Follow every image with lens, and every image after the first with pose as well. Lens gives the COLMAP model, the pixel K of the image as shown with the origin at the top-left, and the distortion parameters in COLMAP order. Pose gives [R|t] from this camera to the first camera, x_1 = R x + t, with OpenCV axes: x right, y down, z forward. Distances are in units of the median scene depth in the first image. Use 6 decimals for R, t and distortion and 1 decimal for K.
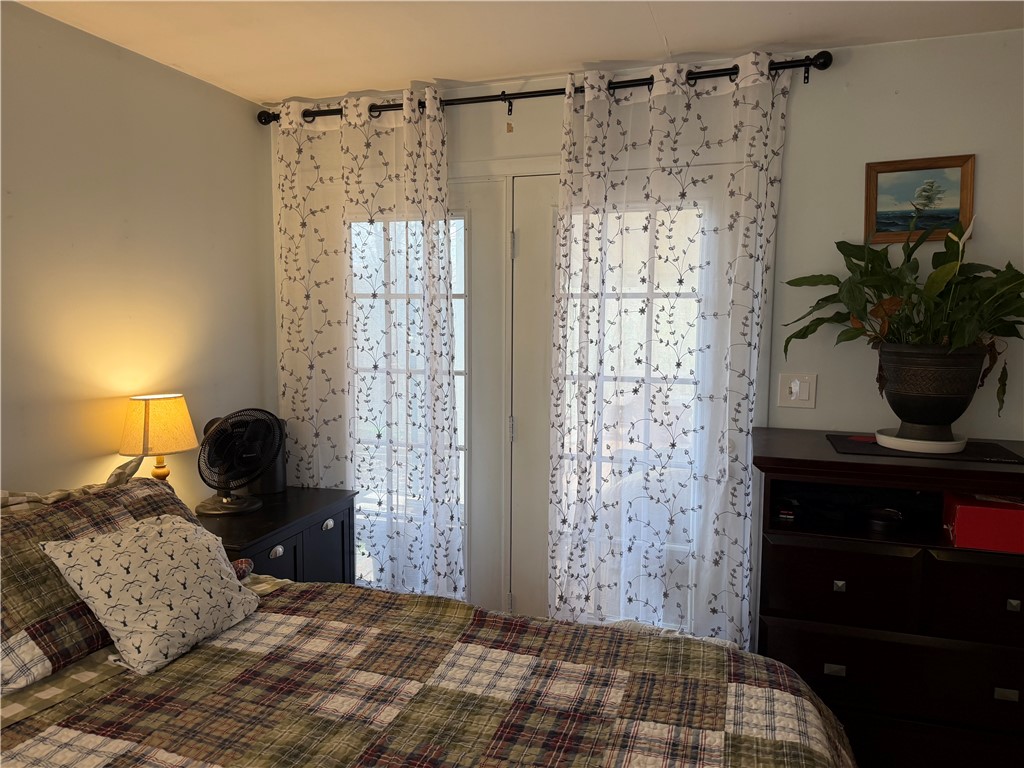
lens RADIAL K [[708.9, 0, 510.2], [0, 708.9, 380.7], [0, 0, 1]] dist [0.022881, -0.009682]
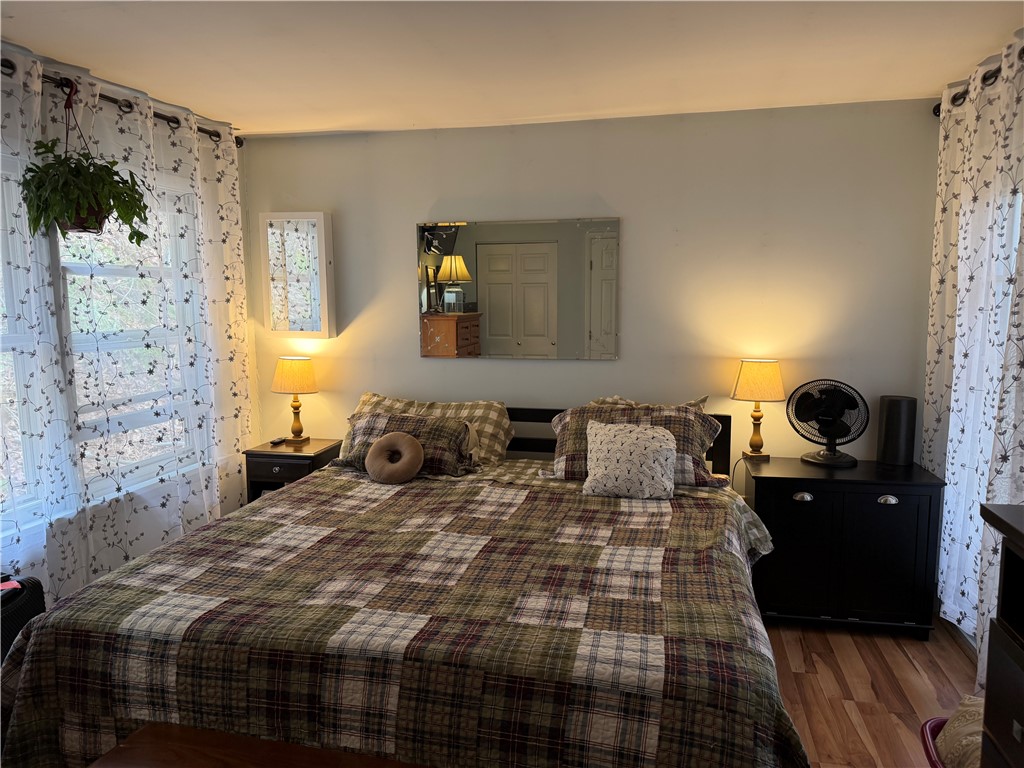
lens RADIAL K [[708.9, 0, 510.8], [0, 708.9, 387.3], [0, 0, 1]] dist [0.022881, -0.009682]
pose [[0.074030, 0.109182, -0.991261, 1.271135], [-0.072074, 0.991975, 0.103878, -0.051805], [0.994648, 0.063754, 0.081305, 0.621470]]
